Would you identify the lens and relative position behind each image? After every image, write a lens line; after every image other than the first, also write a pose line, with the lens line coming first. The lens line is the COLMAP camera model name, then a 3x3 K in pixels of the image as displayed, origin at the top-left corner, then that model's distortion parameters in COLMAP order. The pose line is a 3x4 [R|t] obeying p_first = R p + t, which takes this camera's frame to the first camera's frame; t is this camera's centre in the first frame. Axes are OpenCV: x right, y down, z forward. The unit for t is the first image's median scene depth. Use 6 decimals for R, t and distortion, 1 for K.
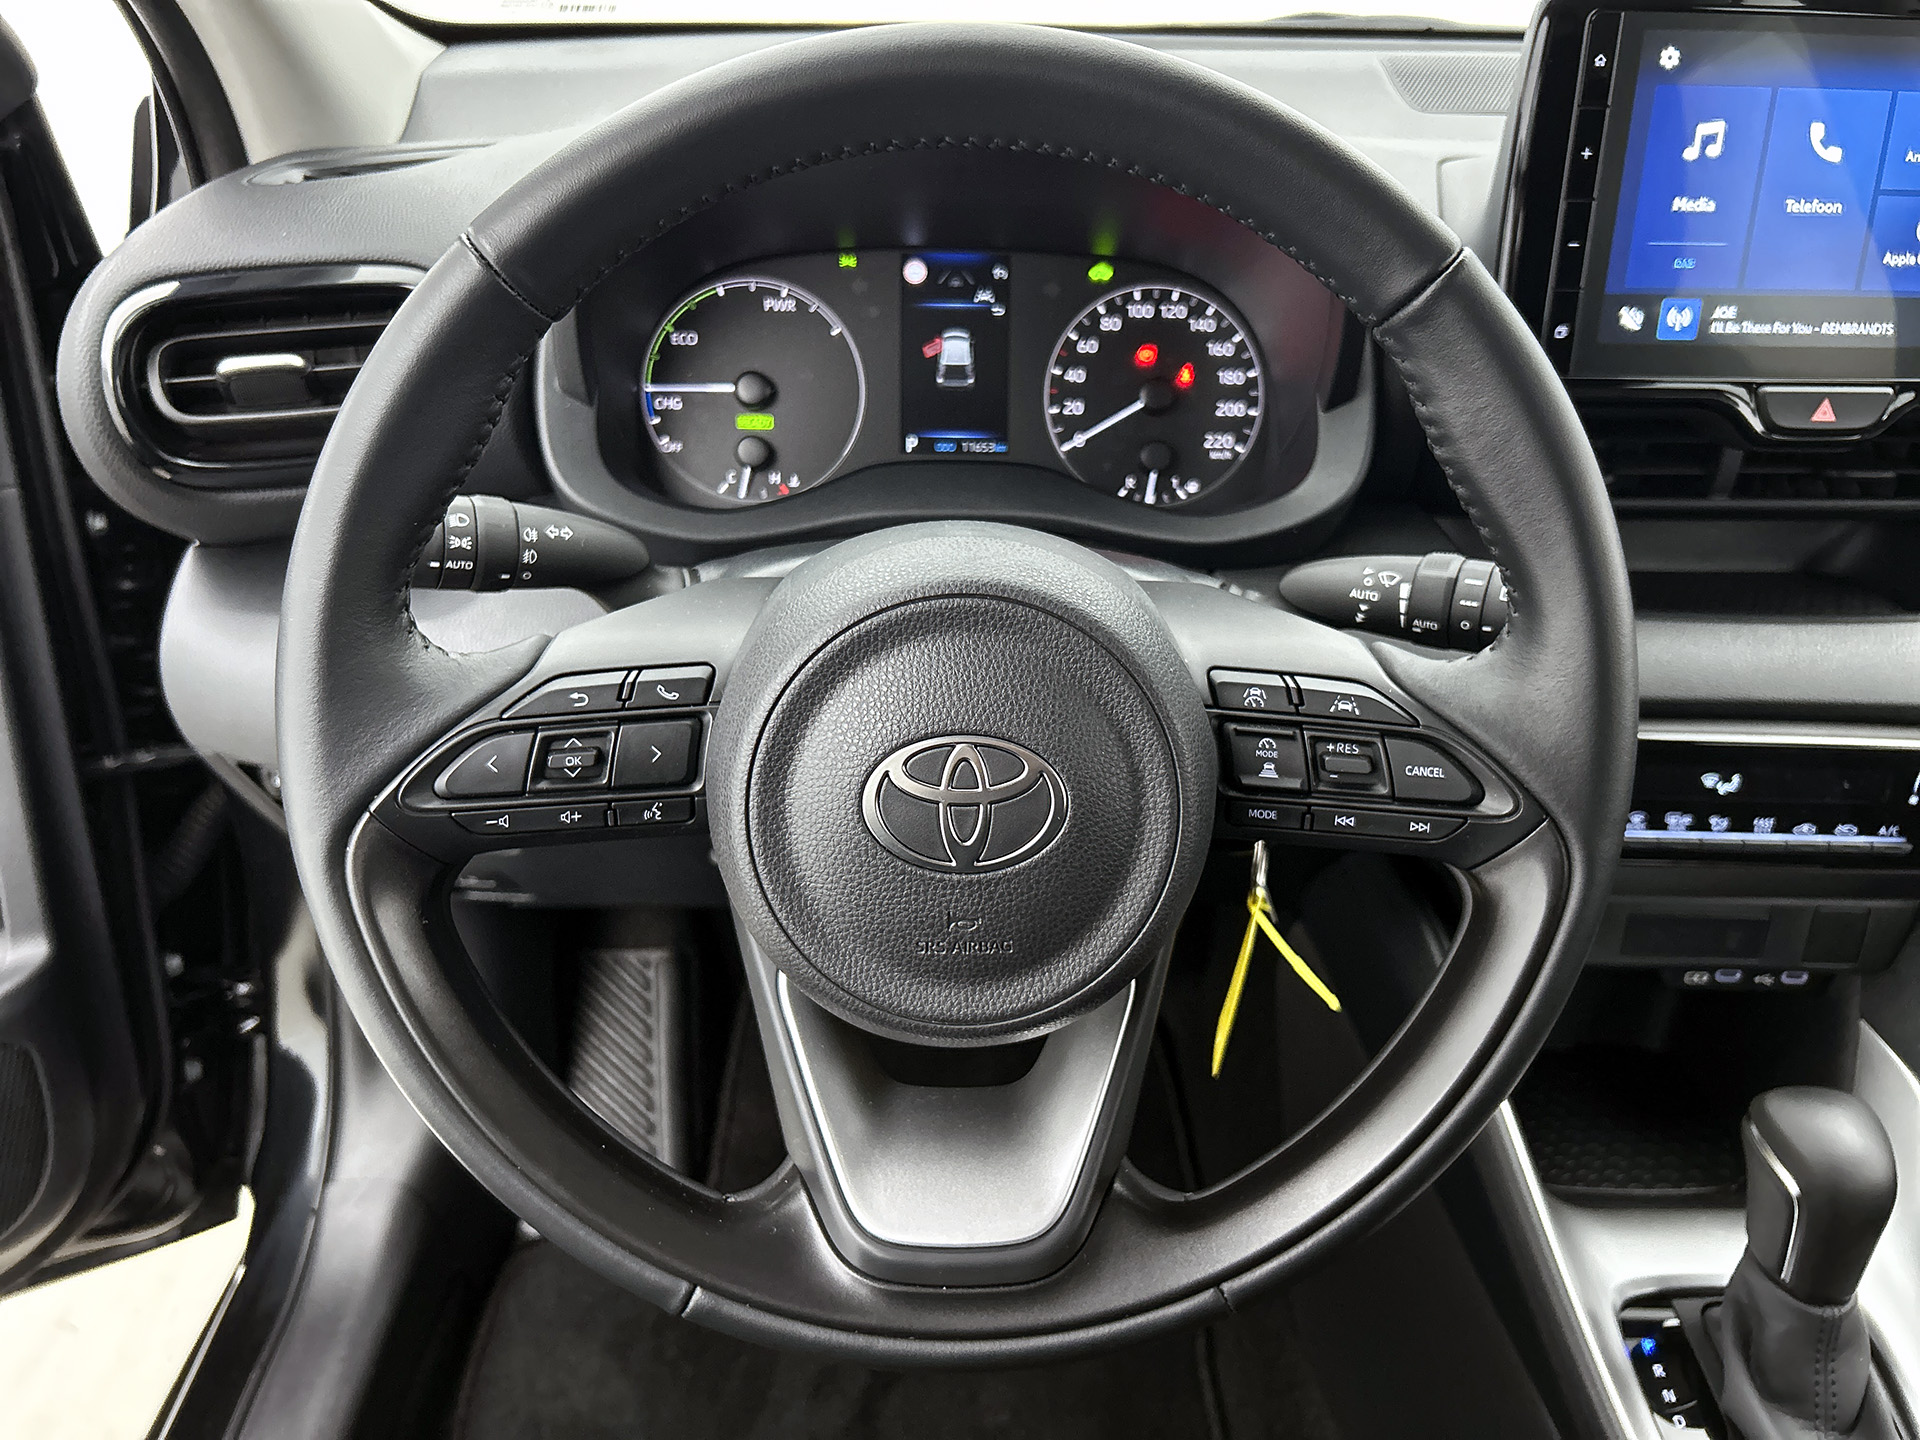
lens RADIAL K [[1468.2, 0, 970.2], [0, 1468.2, 691.2], [0, 0, 1]] dist [0.054205, -0.073998]
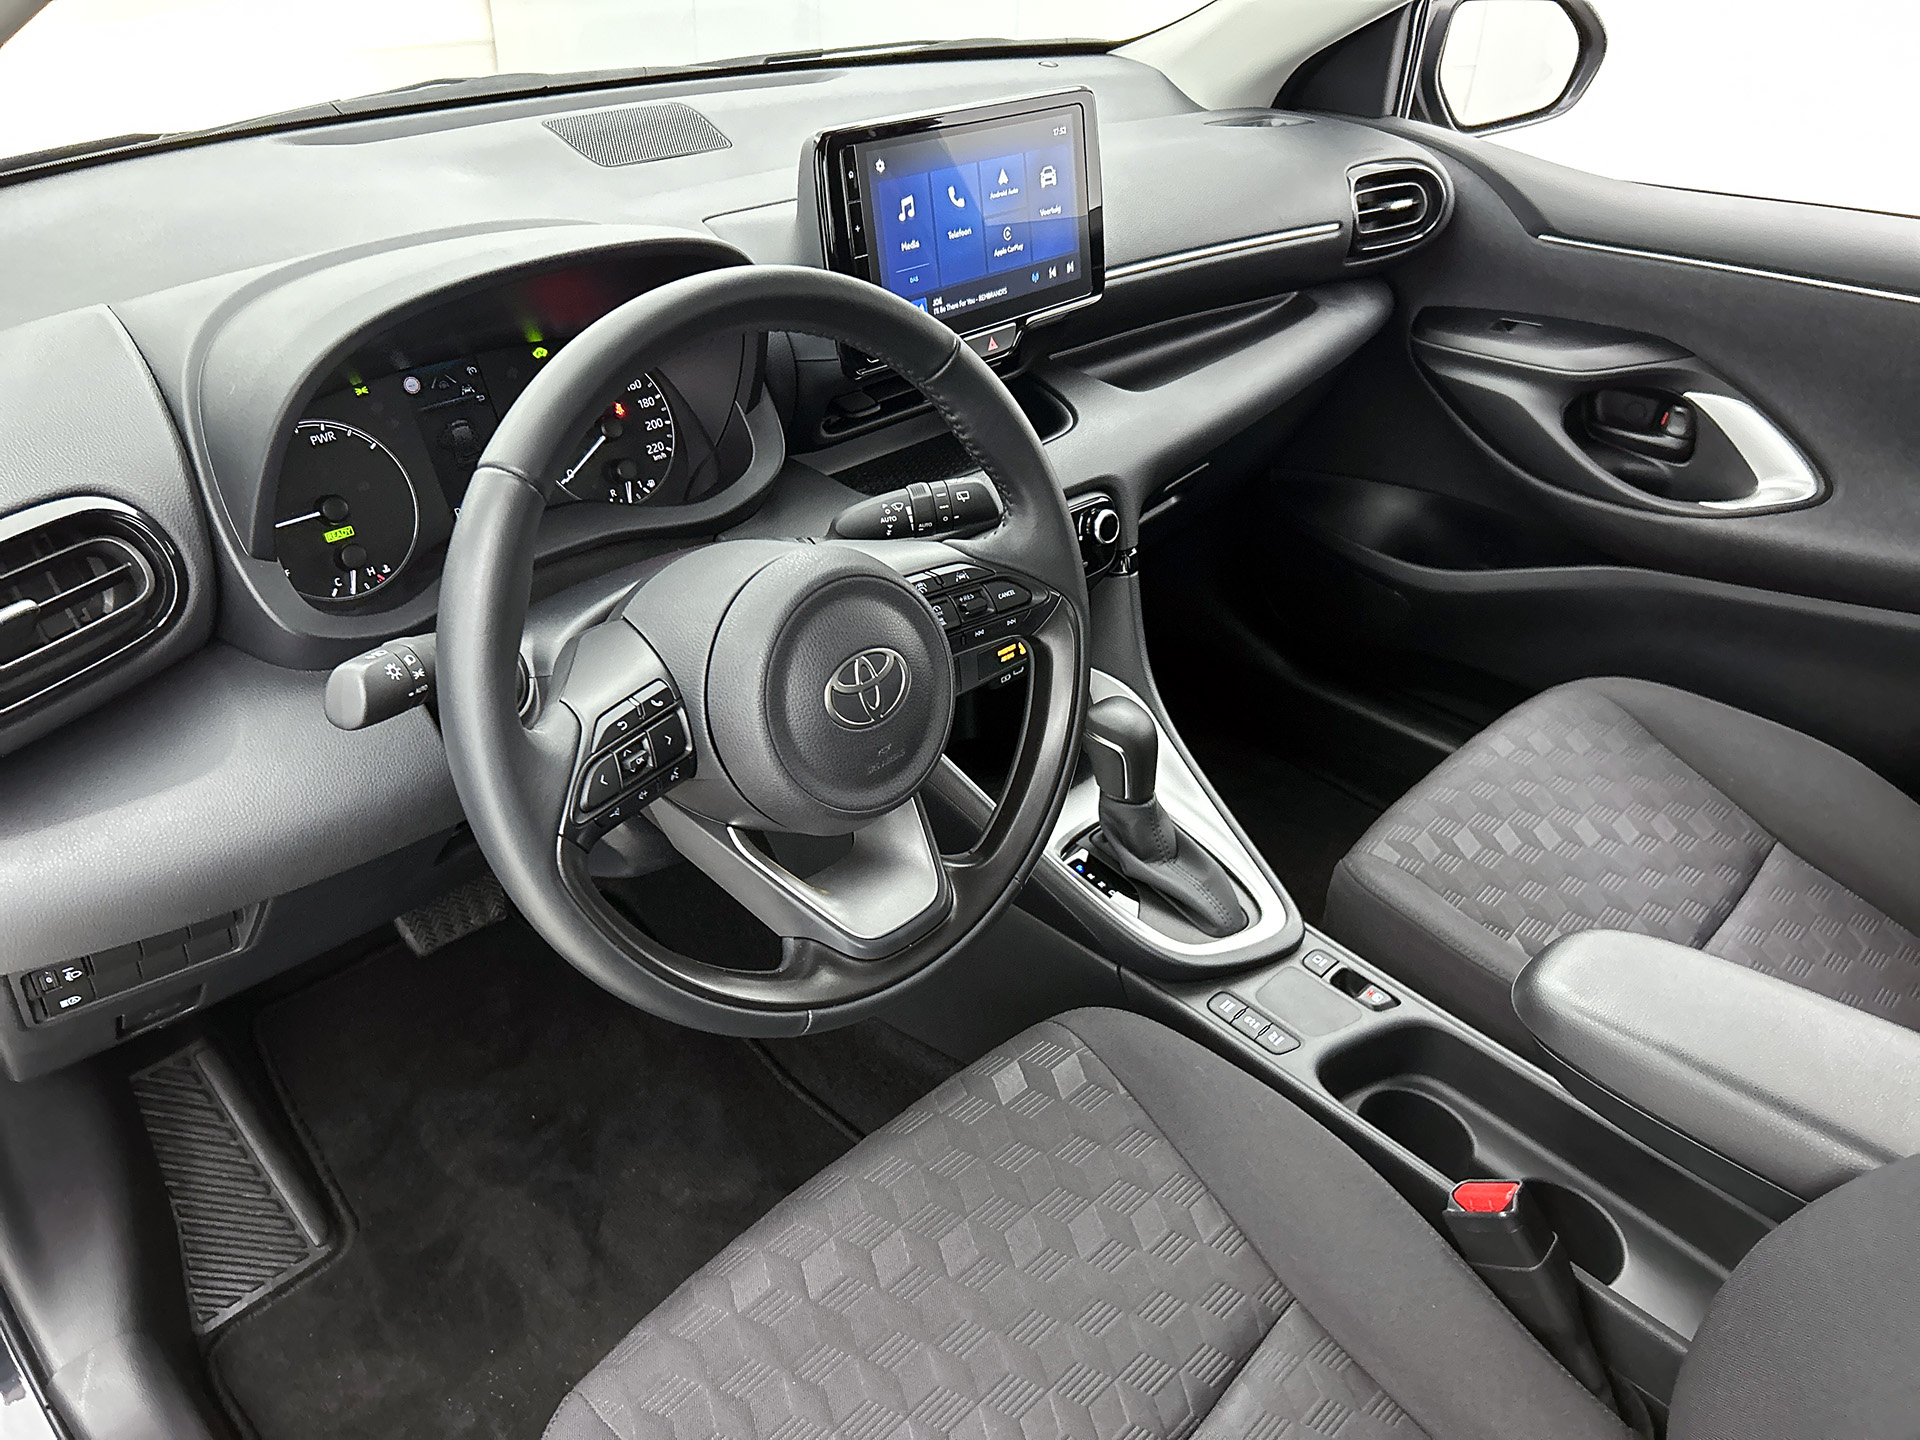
lens RADIAL K [[1468.2, 0, 987.2], [0, 1468.2, 711.3], [0, 0, 1]] dist [0.054205, -0.073998]
pose [[0.708309, -0.377360, 0.596572, -0.602235], [0.321430, 0.924837, 0.203370, -0.133345], [-0.628476, 0.047707, 0.776365, -0.319796]]
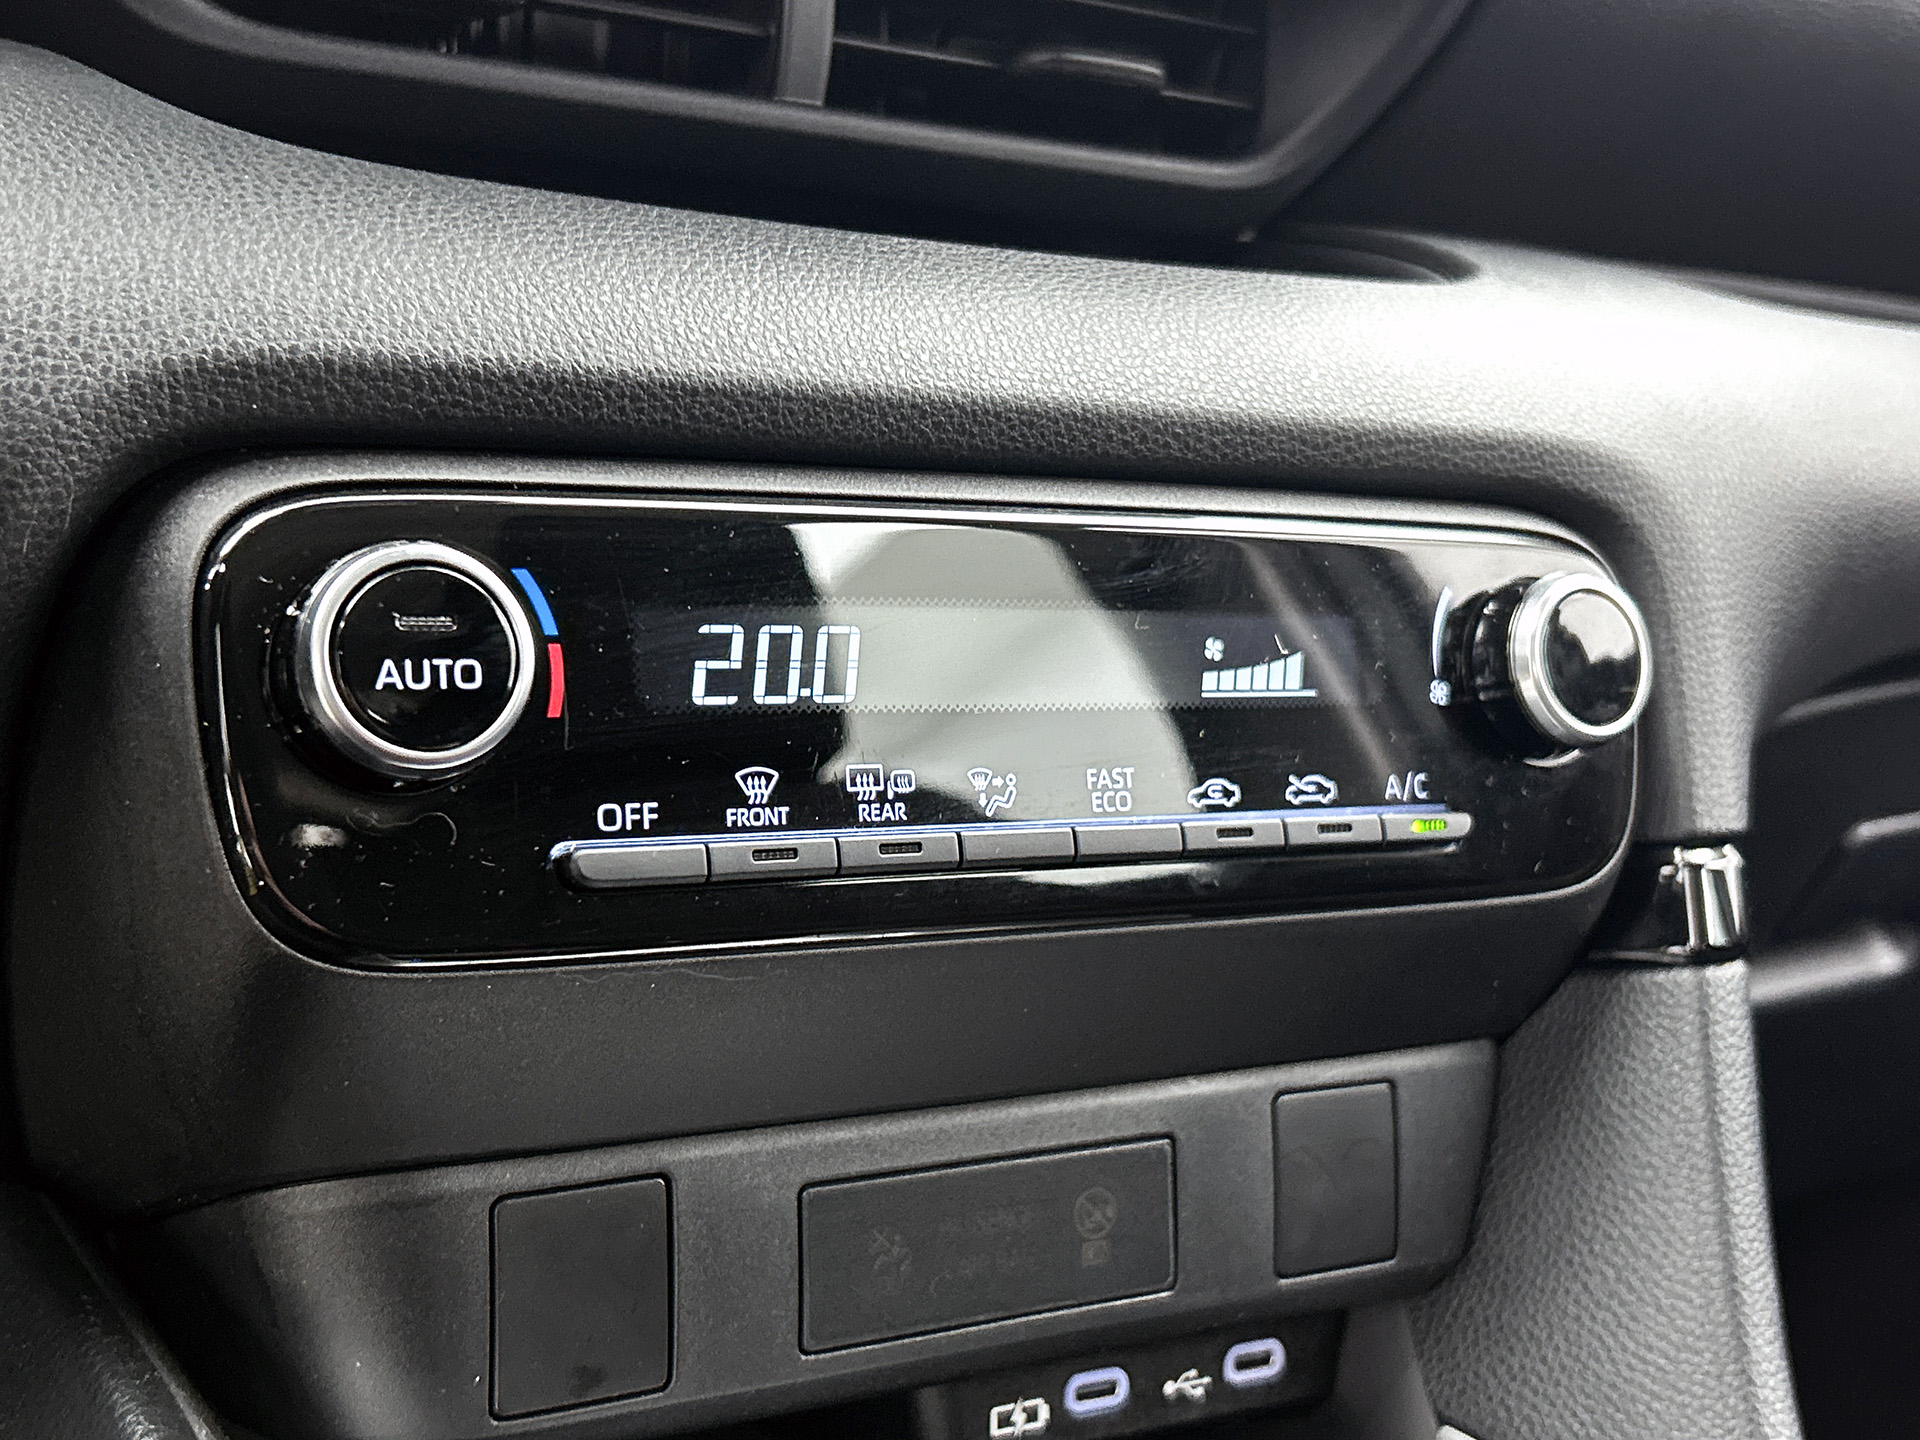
lens RADIAL K [[2268.1, 0, 951.6], [0, 2268.1, 715.1], [0, 0, 1]] dist [0.008348, 0.000000]
pose [[0.862171, -0.039193, 0.505098, 0.256497], [0.207801, 0.936632, -0.282026, 0.207432], [-0.462038, 0.348115, 0.815682, 0.606502]]
